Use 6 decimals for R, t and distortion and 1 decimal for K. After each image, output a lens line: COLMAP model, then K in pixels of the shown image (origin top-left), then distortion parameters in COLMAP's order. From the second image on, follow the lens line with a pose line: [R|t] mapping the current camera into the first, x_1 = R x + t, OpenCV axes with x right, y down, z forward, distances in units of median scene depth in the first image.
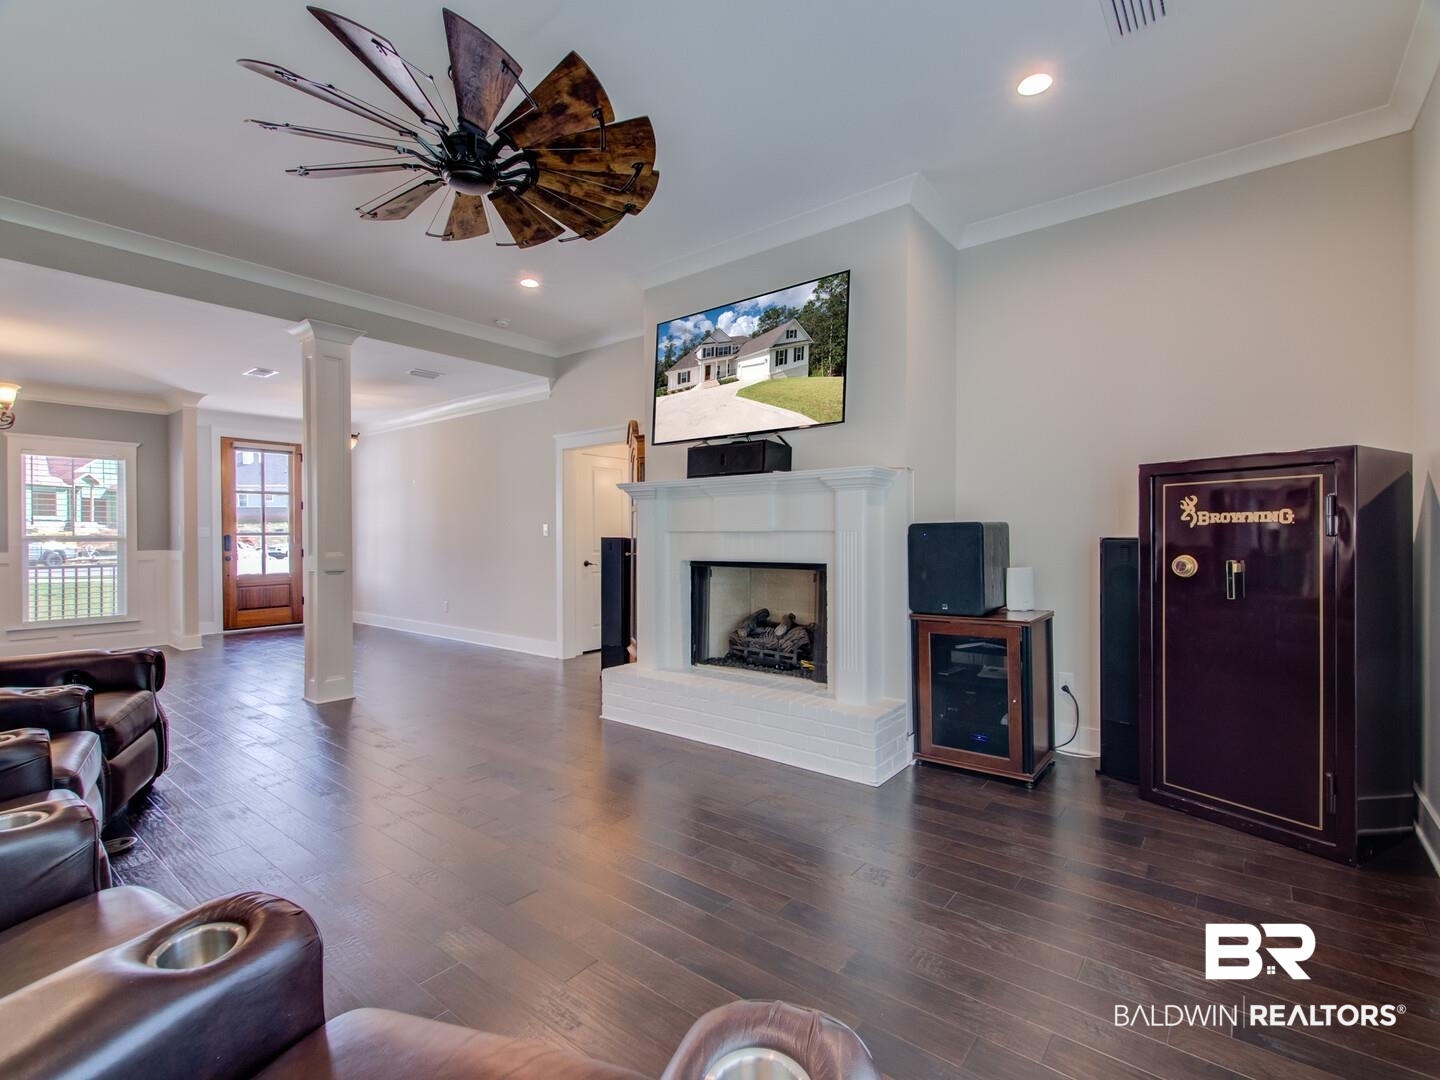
lens RADIAL K [[670.9, 0, 721.9], [0, 670.9, 552.1], [0, 0, 1]] dist [0.001814, -0.000456]
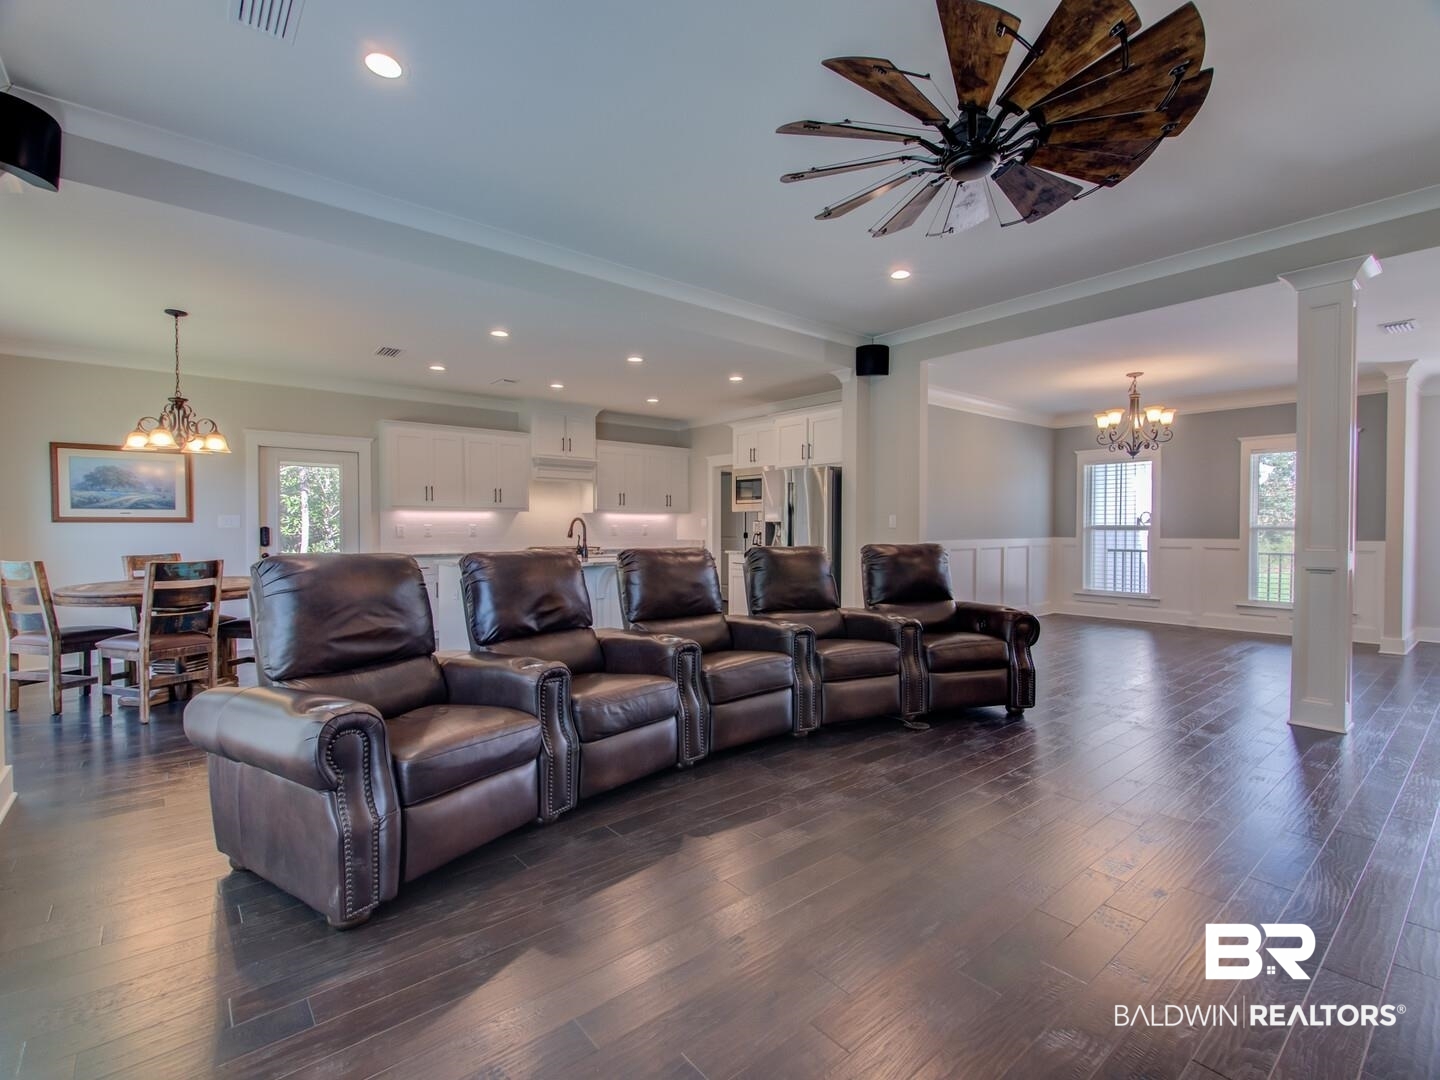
lens RADIAL K [[666.3, 0, 720.0], [0, 666.3, 540.0], [0, 0, 1]] dist [0.019614, -0.000220]
pose [[-0.203633, 0.023881, -0.978756, 0.437686], [-0.023261, 0.999302, 0.029222, -0.019876], [0.978771, 0.028718, -0.202935, 0.560009]]
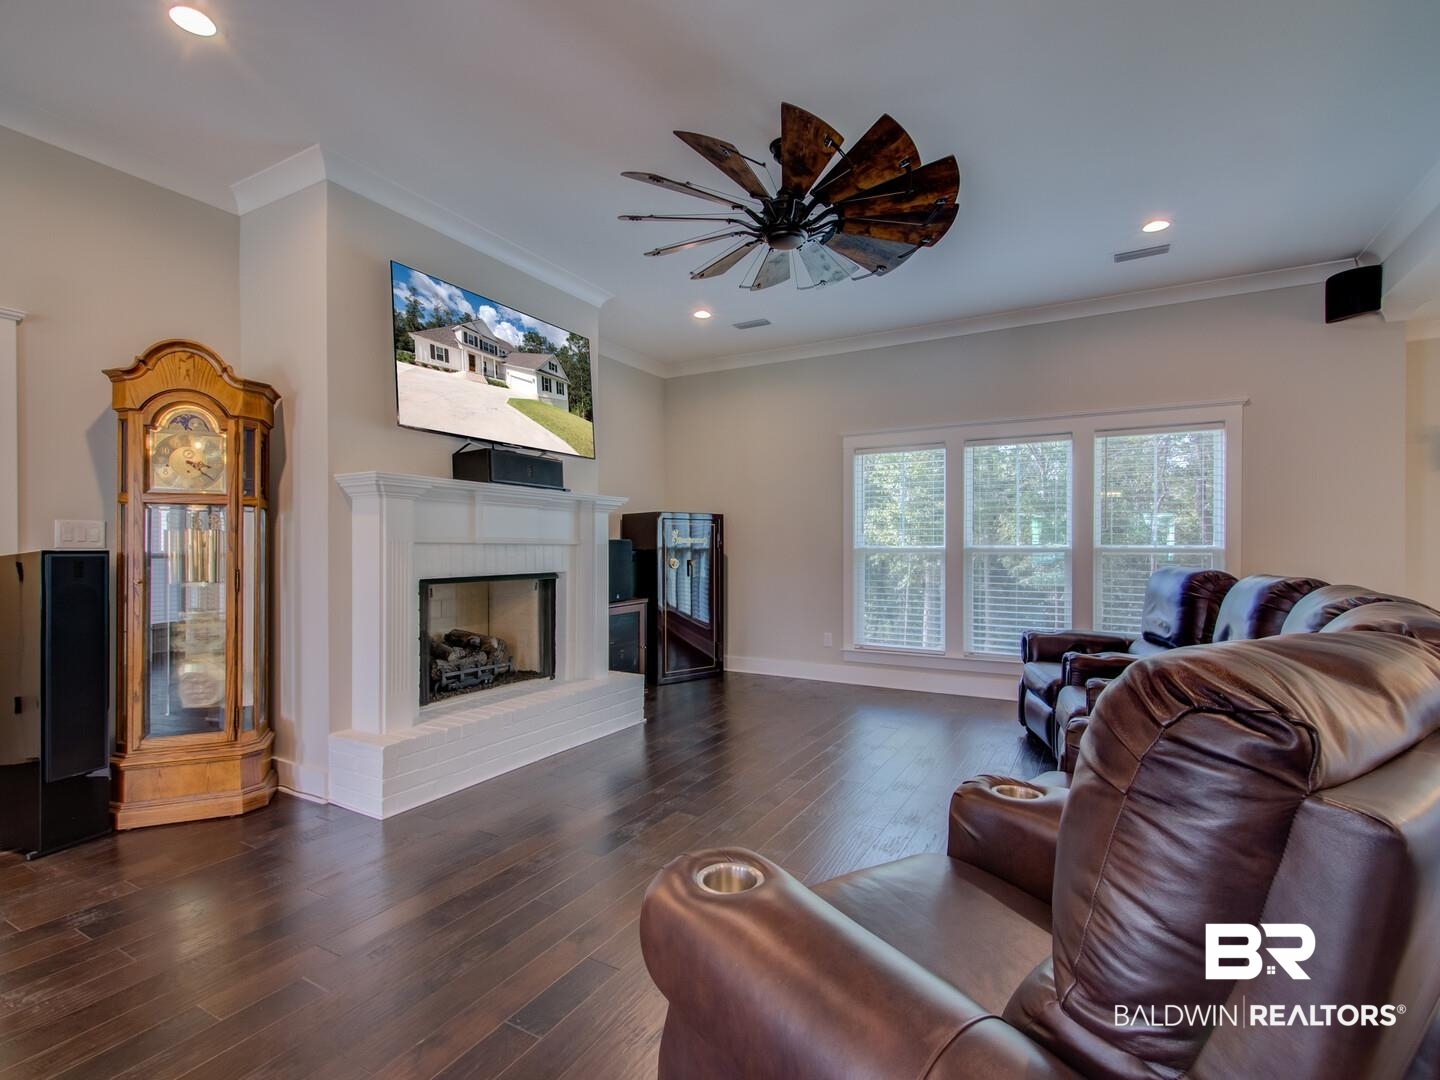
lens RADIAL K [[687.8, 0, 727.2], [0, 687.8, 564.4], [0, 0, 1]] dist [0.017150, -0.001569]
pose [[-0.172699, -0.025220, 0.984652, -1.009893], [0.019338, 0.999393, 0.028989, -0.023878], [-0.984785, 0.024047, -0.172107, 0.860091]]
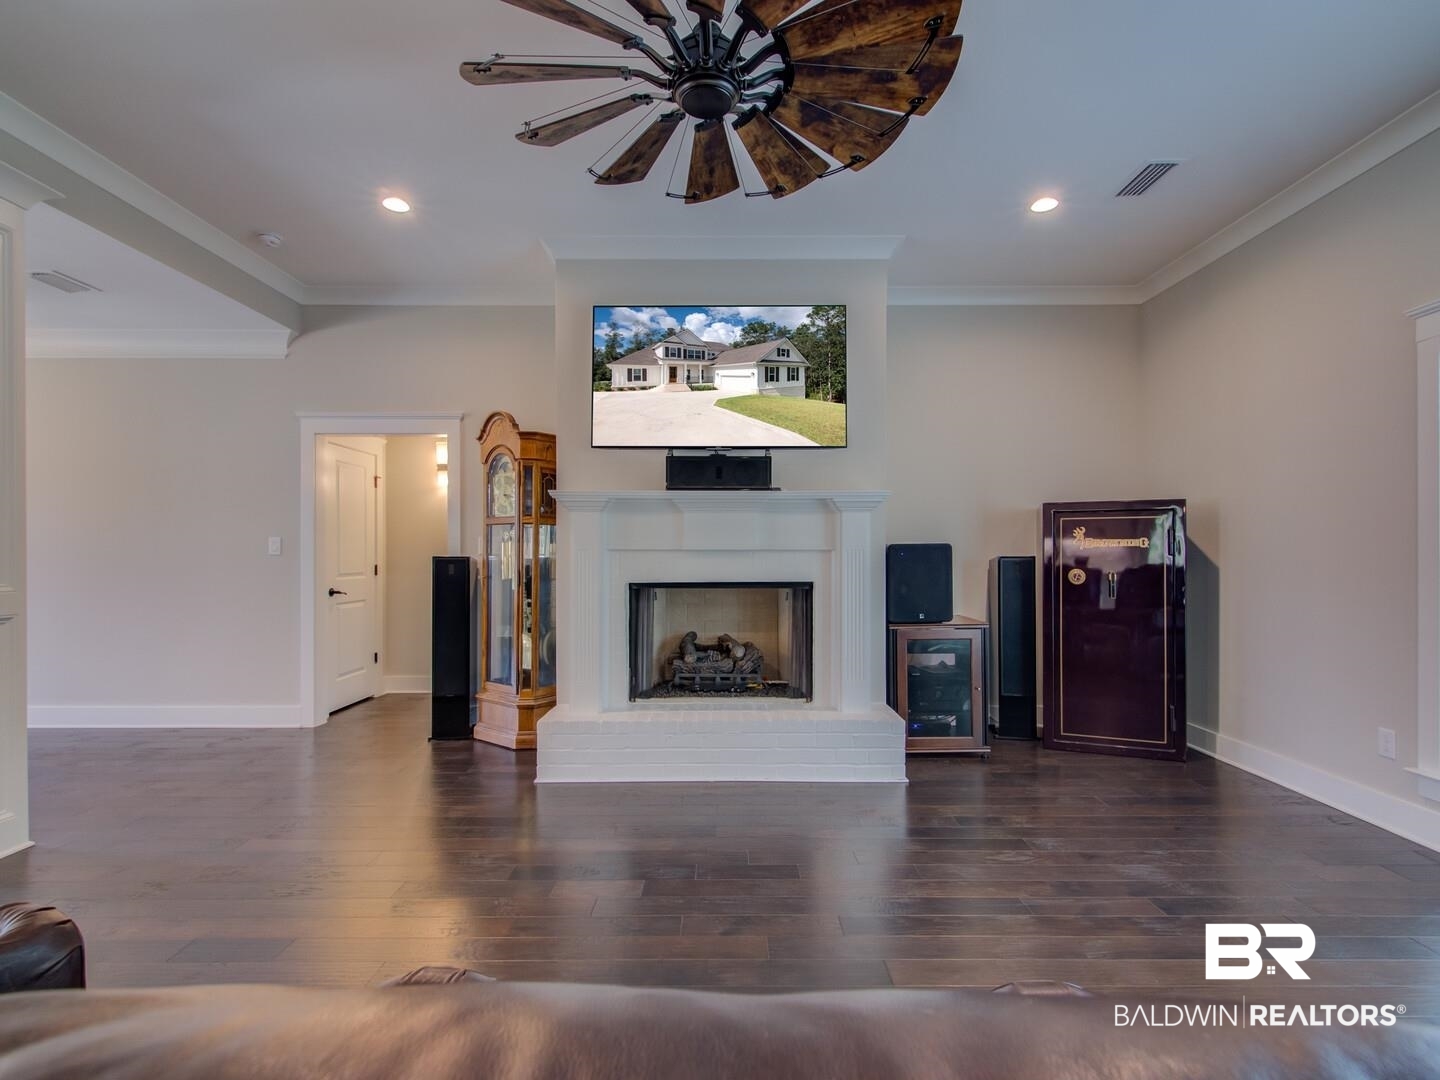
lens RADIAL K [[682.7, 0, 725.0], [0, 682.7, 566.6], [0, 0, 1]] dist [0.001355, -0.000148]
pose [[0.783340, -0.009733, 0.621517, -0.560312], [0.013775, 0.999904, -0.001703, -0.005551], [-0.621440, 0.009896, 0.783399, 0.243367]]
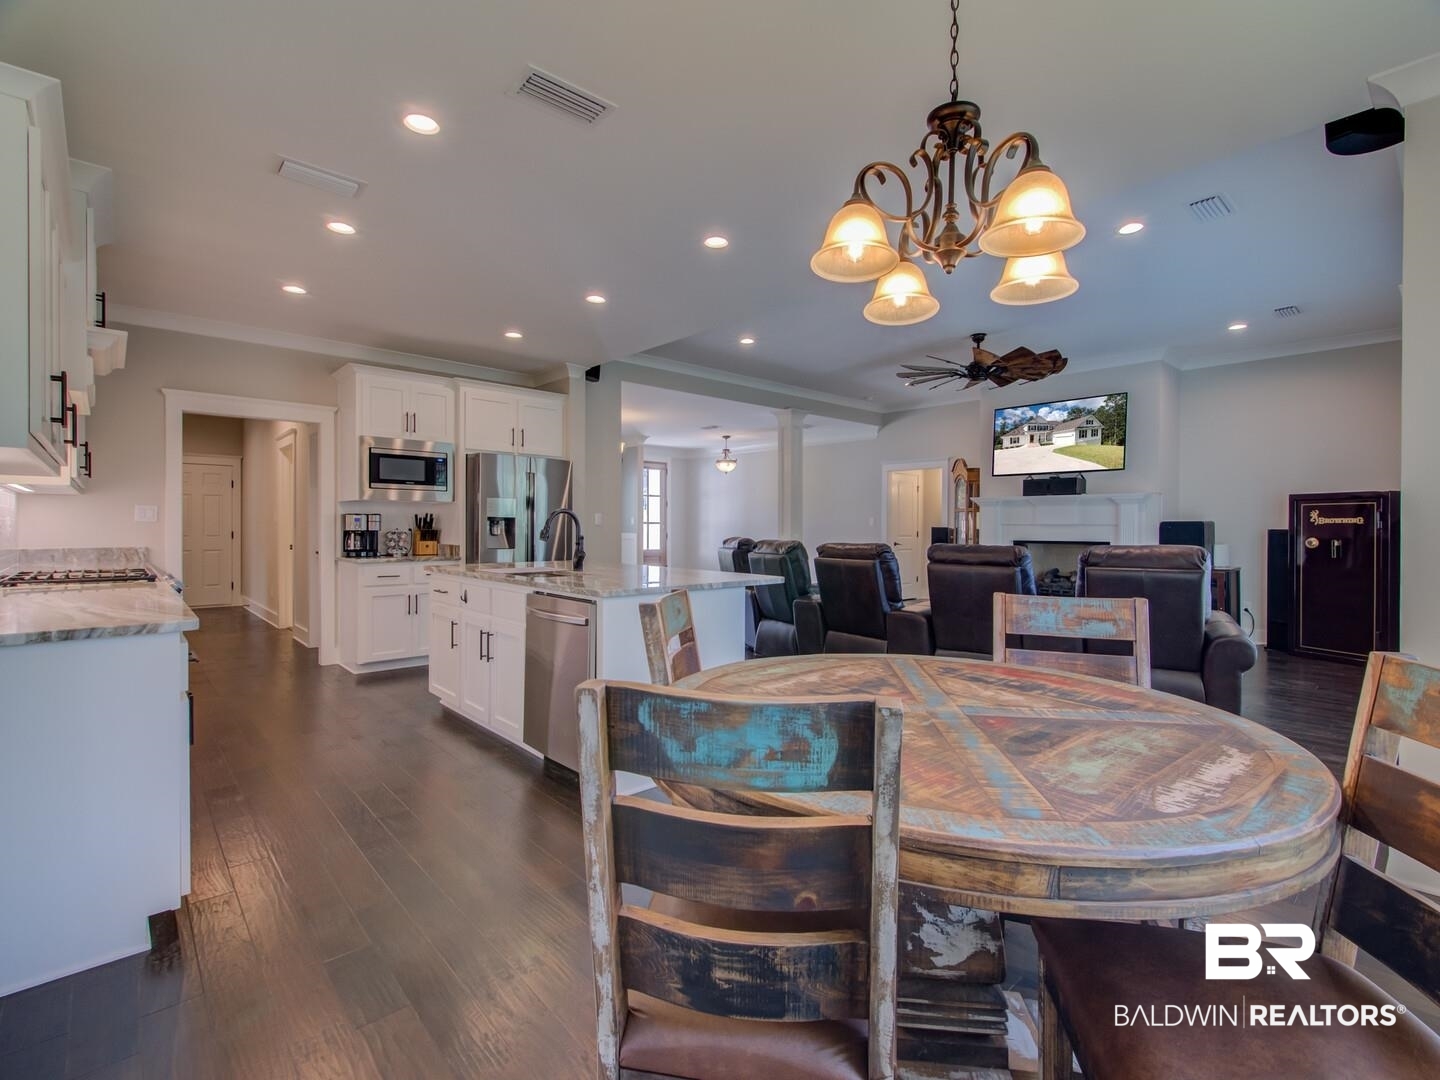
lens RADIAL K [[649.7, 0, 727.3], [0, 649.7, 530.7], [0, 0, 1]] dist [0.001735, -0.016744]
pose [[0.986745, 0.009161, -0.162021, -0.578035], [-0.011737, 0.999819, -0.014950, 0.024394], [0.161855, 0.016653, 0.986674, -0.936109]]
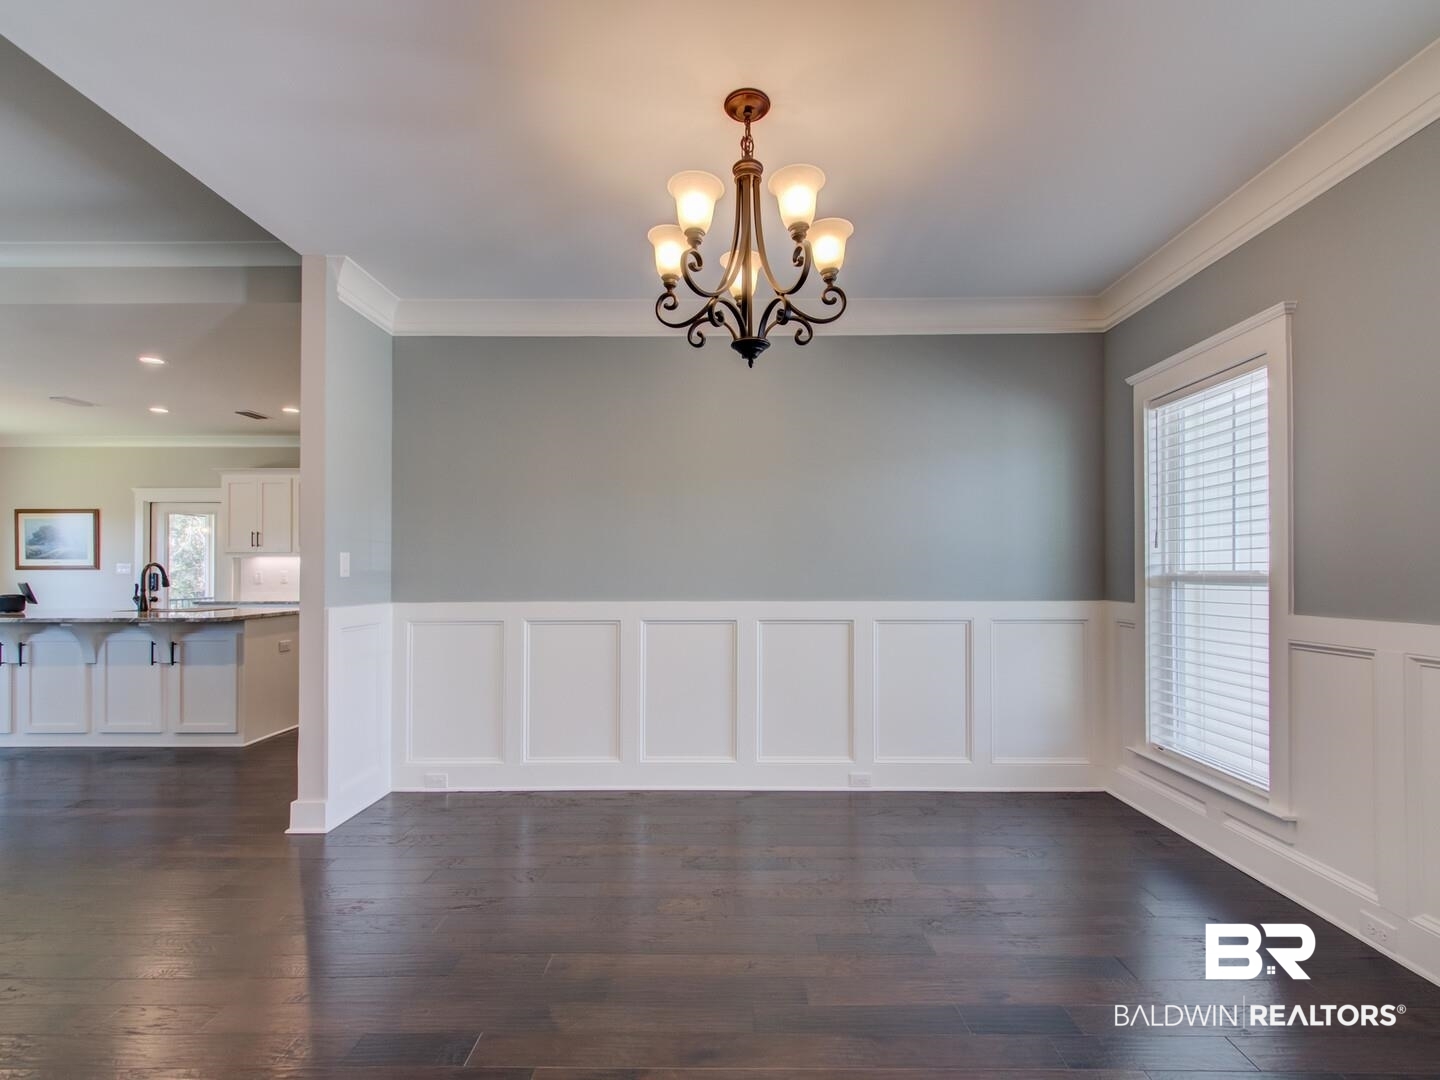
lens RADIAL K [[687.8, 0, 727.2], [0, 687.8, 564.4], [0, 0, 1]] dist [0.017150, -0.001569]
pose [[-0.790088, -0.005329, -0.612970, -1.031561], [-0.013159, 0.999879, 0.008267, -0.039540], [0.612852, 0.014598, -0.790063, 1.630965]]
